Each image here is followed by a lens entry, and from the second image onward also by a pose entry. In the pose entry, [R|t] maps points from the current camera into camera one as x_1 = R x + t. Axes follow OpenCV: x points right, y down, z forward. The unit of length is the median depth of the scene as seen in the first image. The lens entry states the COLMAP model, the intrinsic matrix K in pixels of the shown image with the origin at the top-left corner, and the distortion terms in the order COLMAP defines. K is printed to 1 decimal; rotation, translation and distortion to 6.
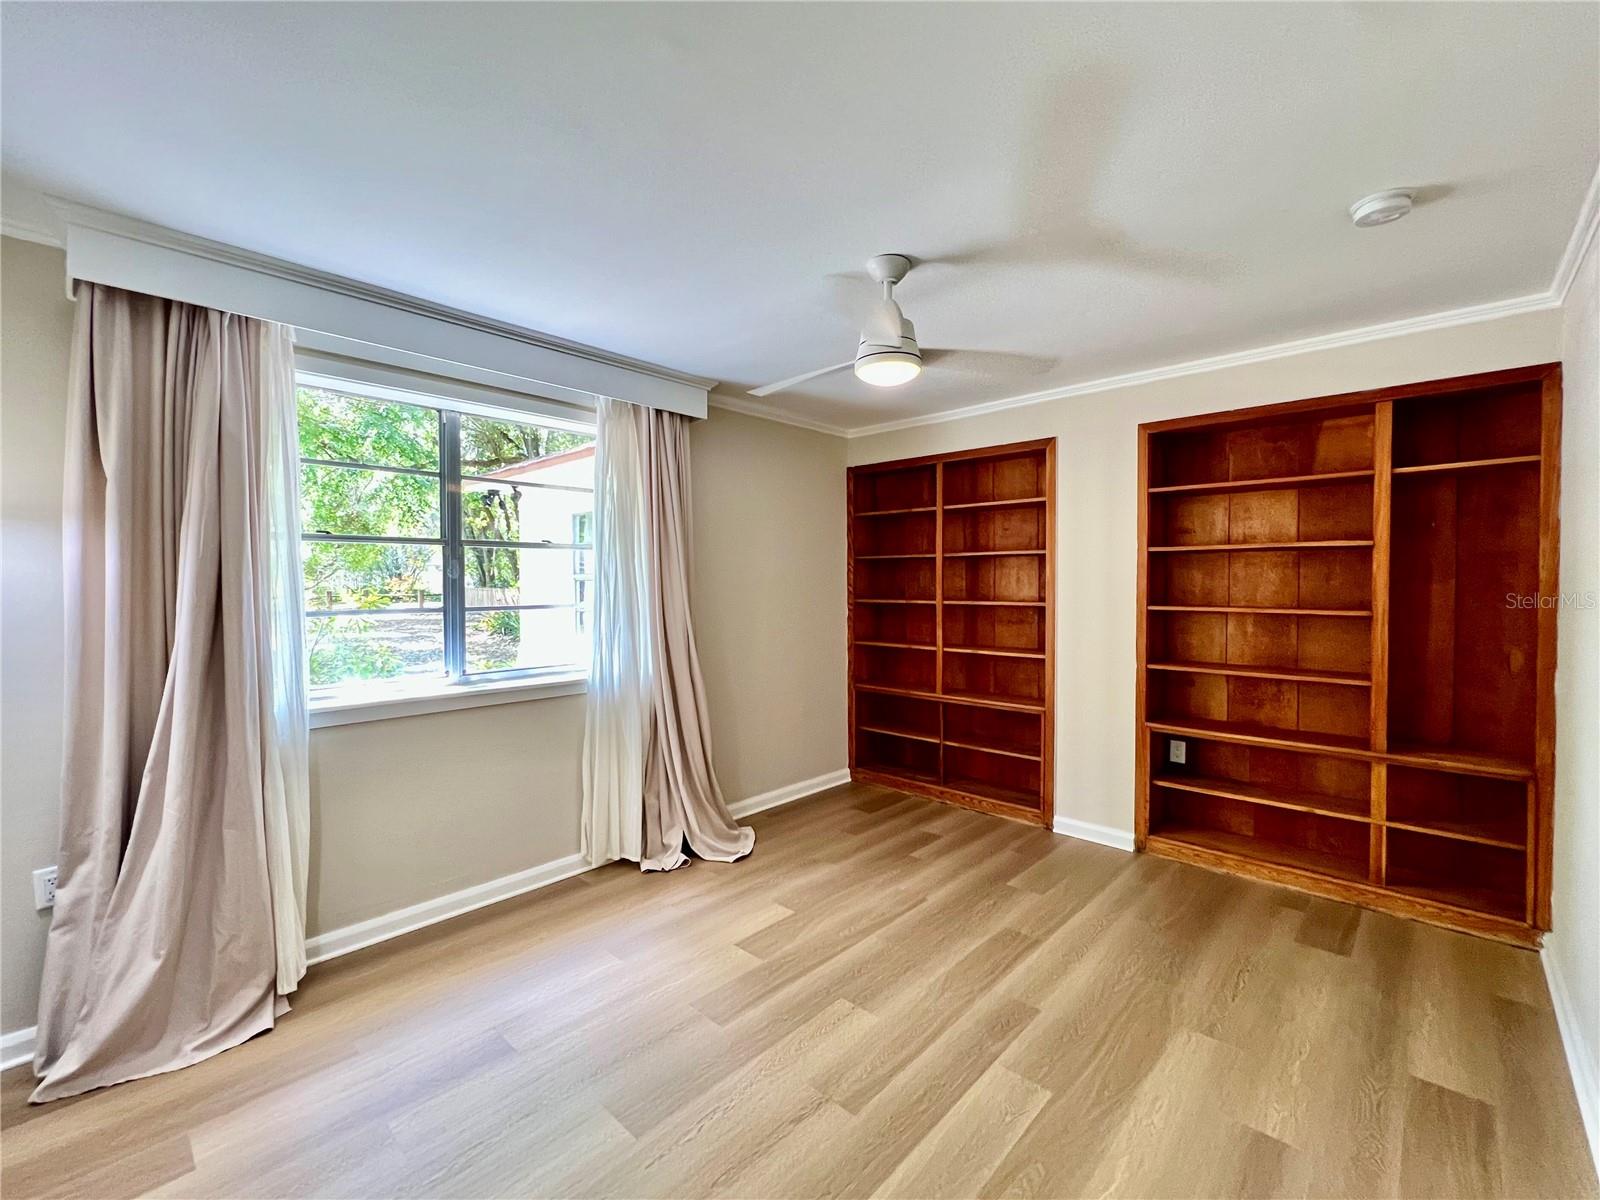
lens RADIAL K [[684.9, 0, 795.1], [0, 684.9, 596.5], [0, 0, 1]] dist [0.000613, -0.000199]
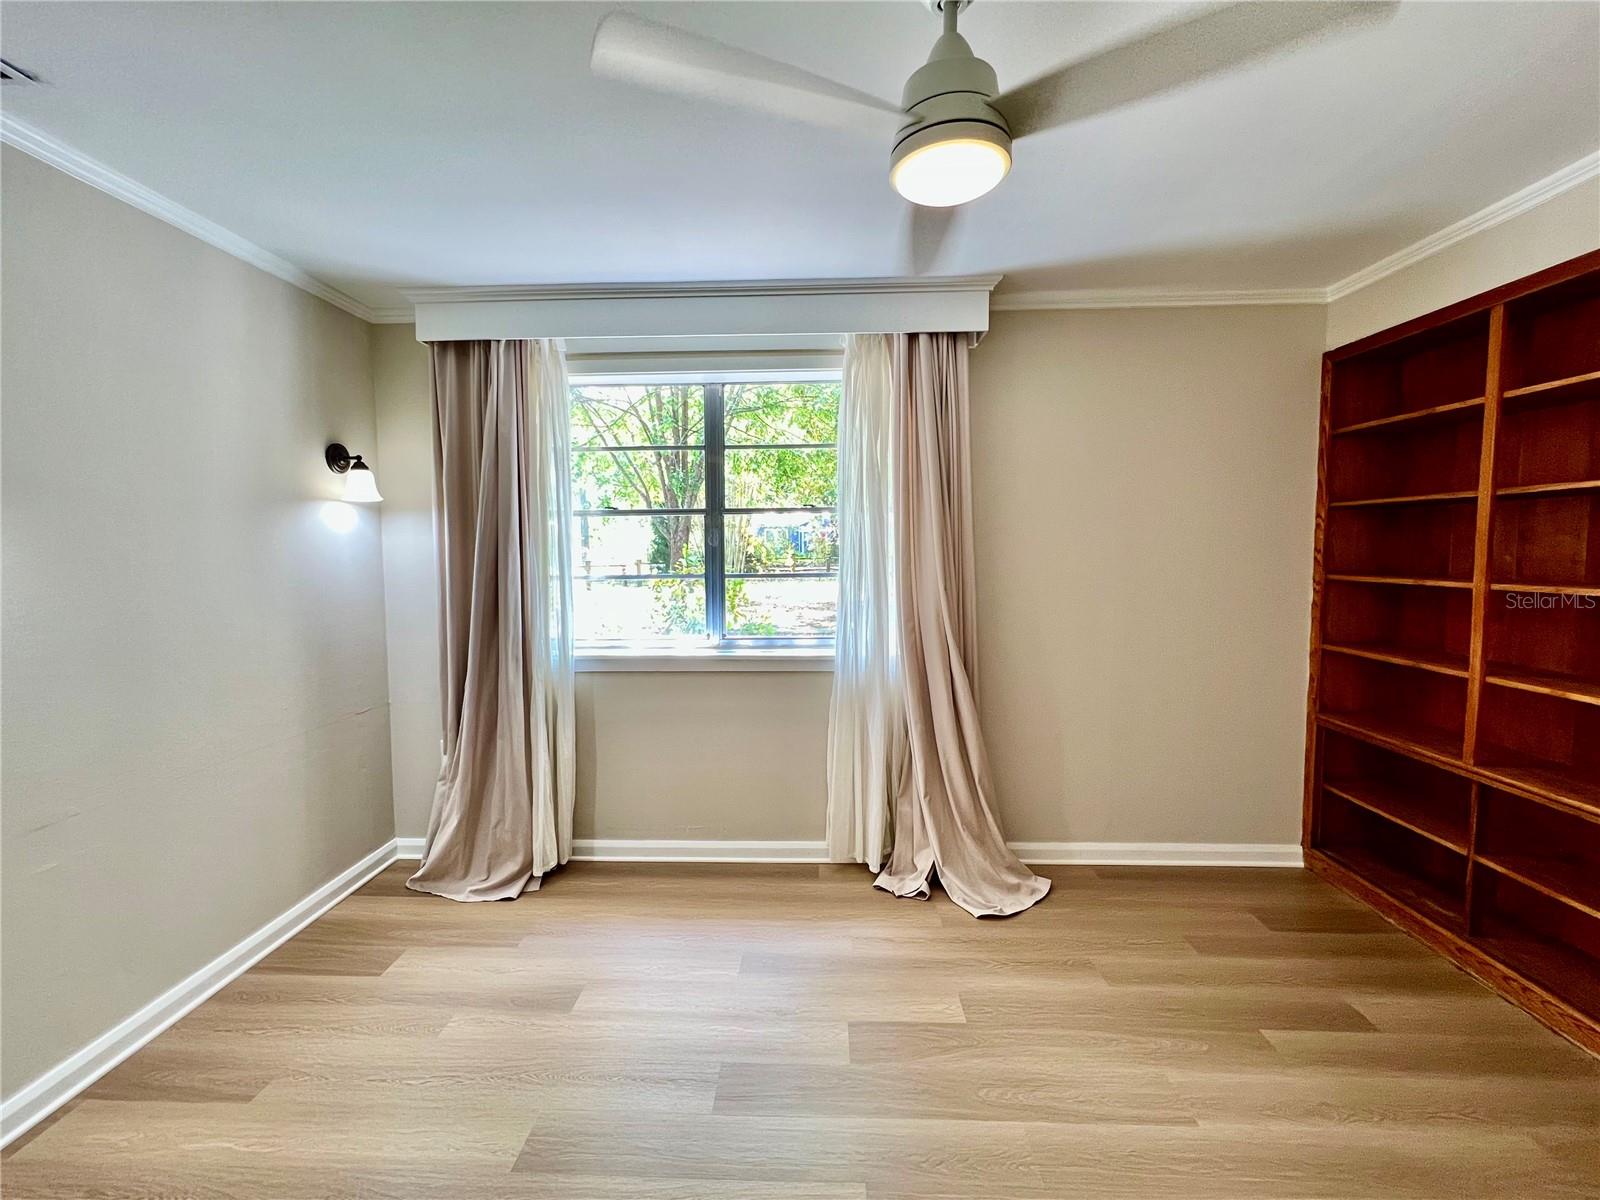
lens RADIAL K [[684.9, 0, 795.1], [0, 684.9, 596.5], [0, 0, 1]] dist [0.000613, -0.000199]
pose [[0.657185, 0.051372, -0.751976, 0.328404], [-0.008863, 0.998132, 0.060442, -0.012553], [0.753677, -0.033057, 0.656413, 0.356842]]
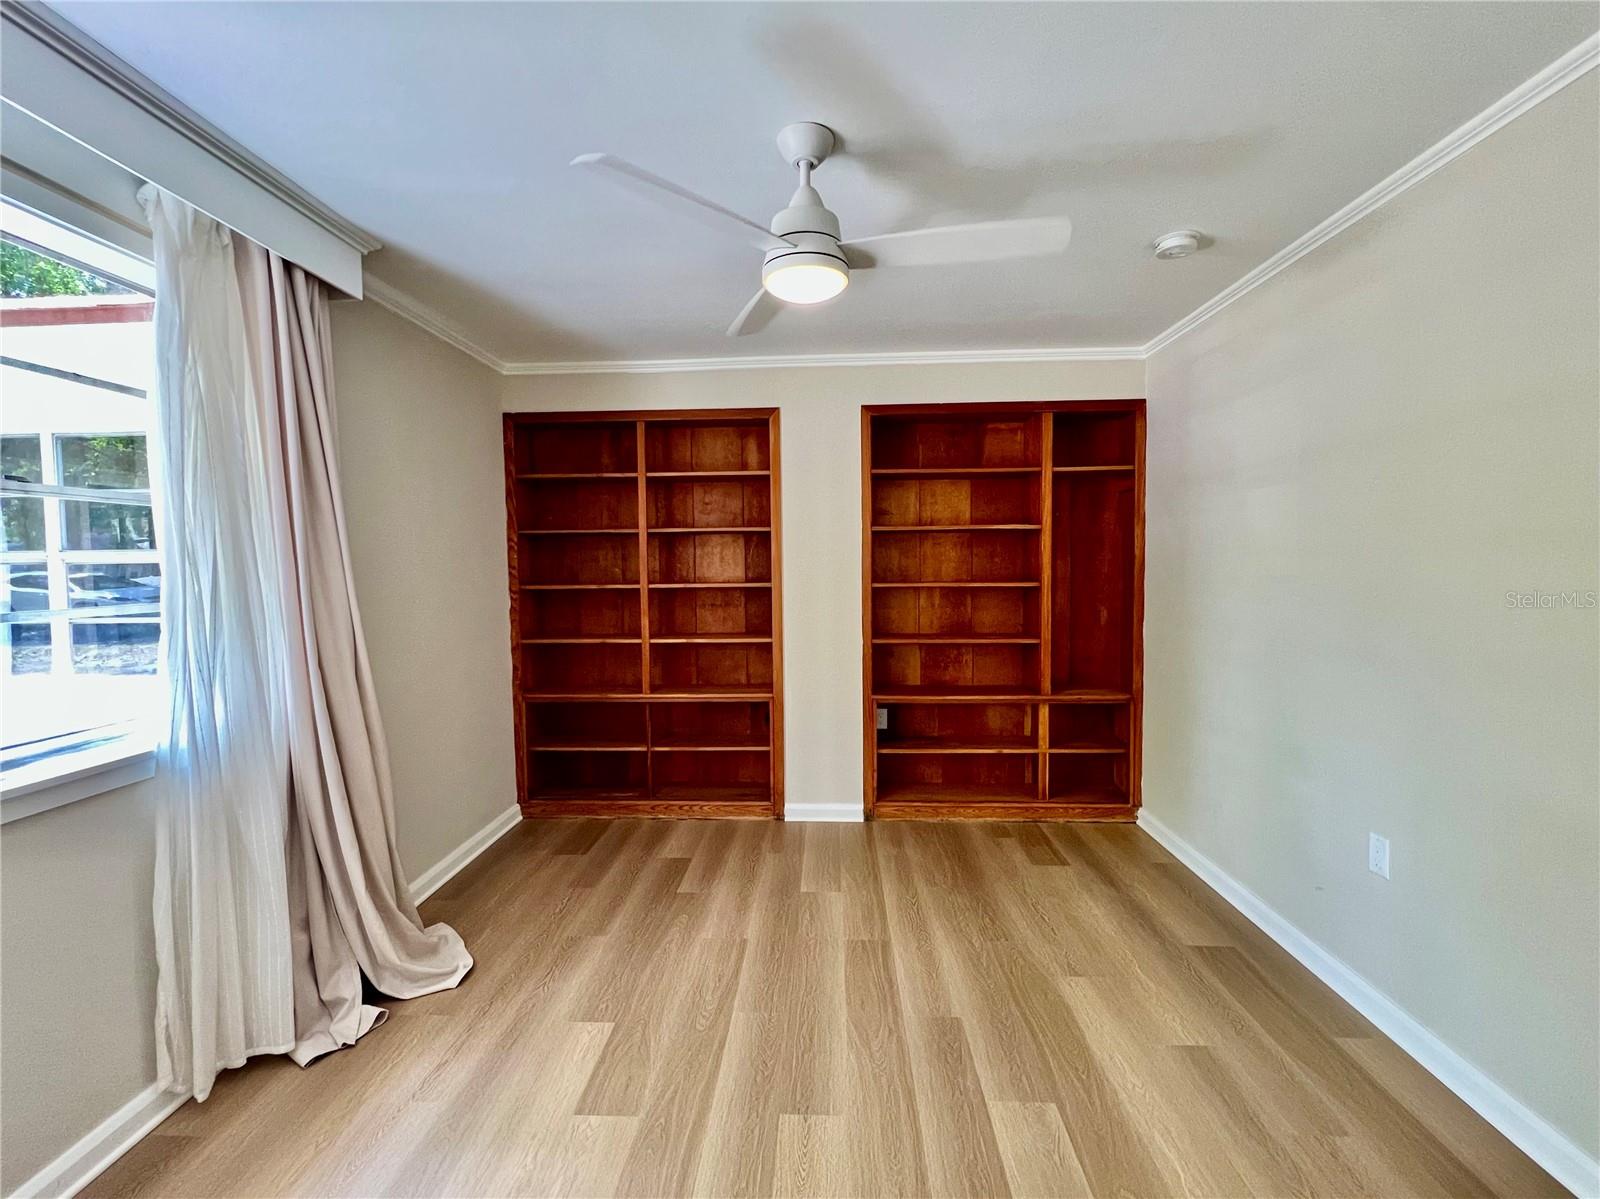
lens RADIAL K [[699.2, 0, 794.9], [0, 699.2, 597.2], [0, 0, 1]] dist [0.000464, -0.000160]
pose [[0.762383, -0.037983, 0.646011, -0.262735], [0.022573, 0.999229, 0.032112, -0.001989], [-0.646733, -0.009899, 0.762652, 0.275531]]
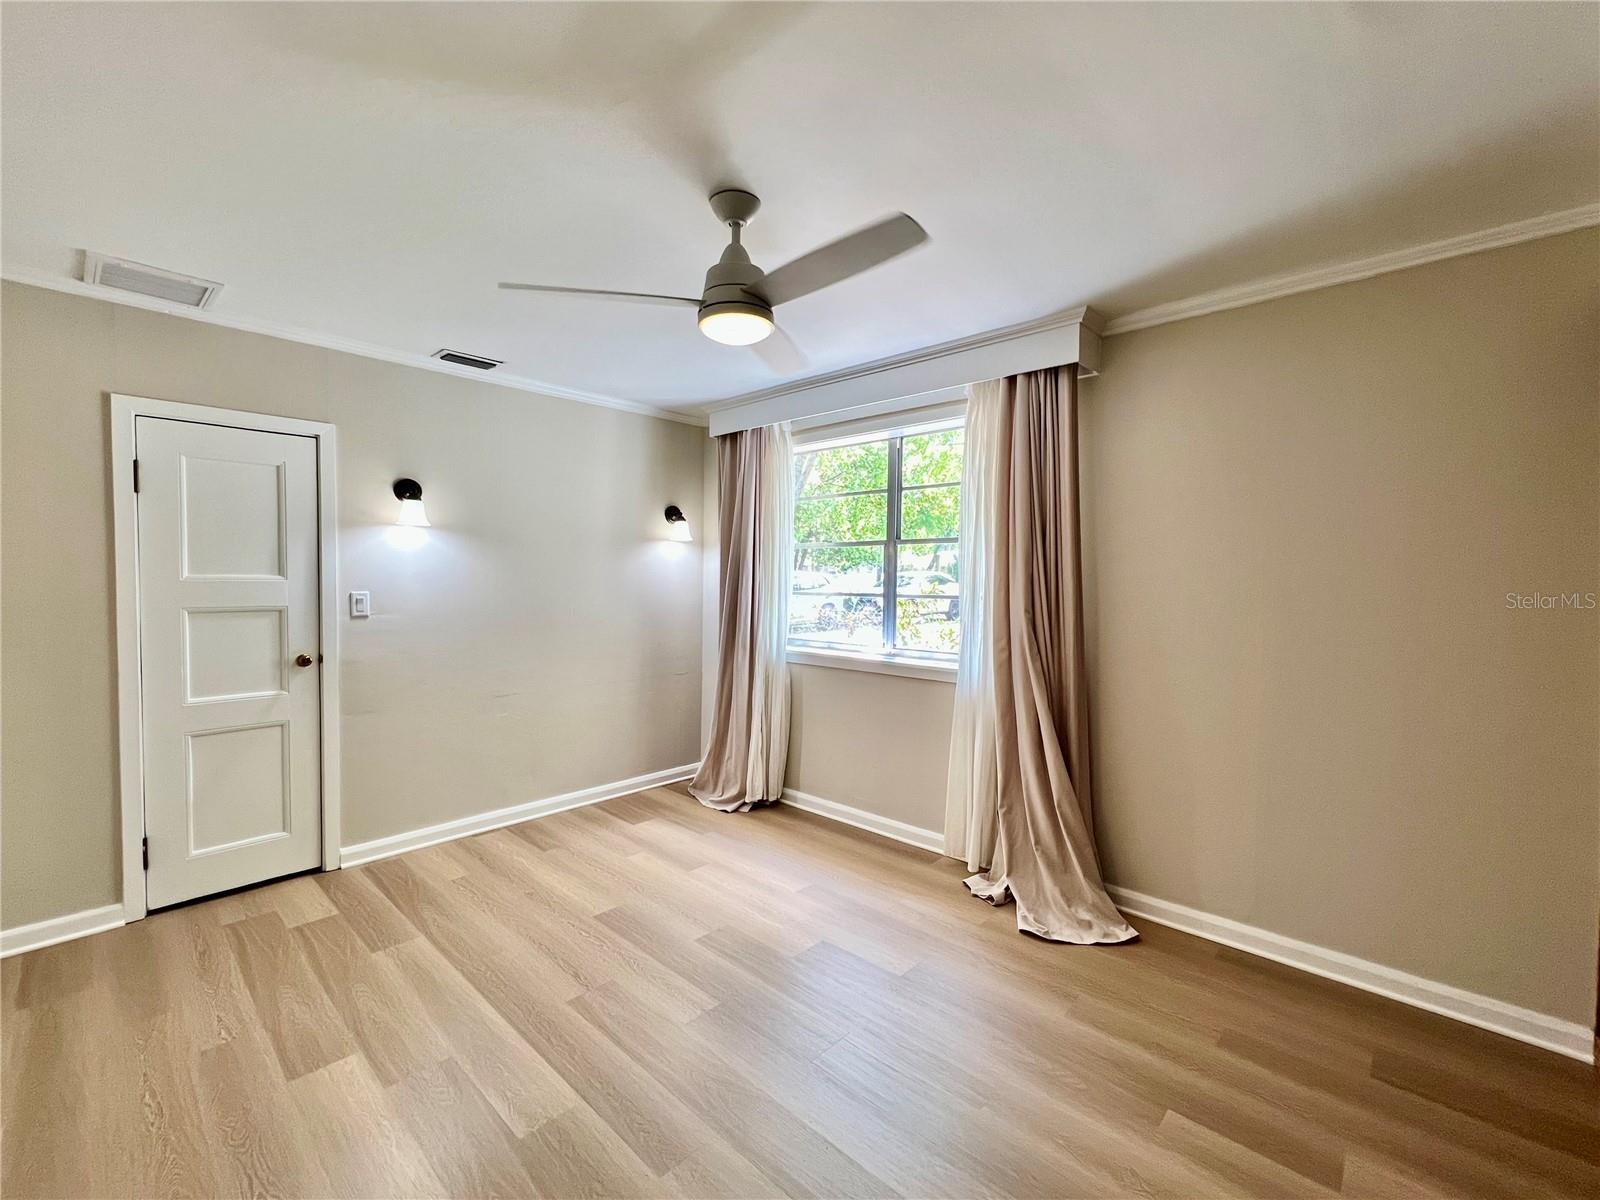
lens RADIAL K [[684.9, 0, 795.1], [0, 684.9, 596.5], [0, 0, 1]] dist [0.000613, -0.000199]
pose [[0.000335, 0.032621, -0.999468, 0.678488], [-0.026994, 0.999104, 0.032600, -0.014228], [0.999636, 0.026969, 0.001215, 0.726974]]
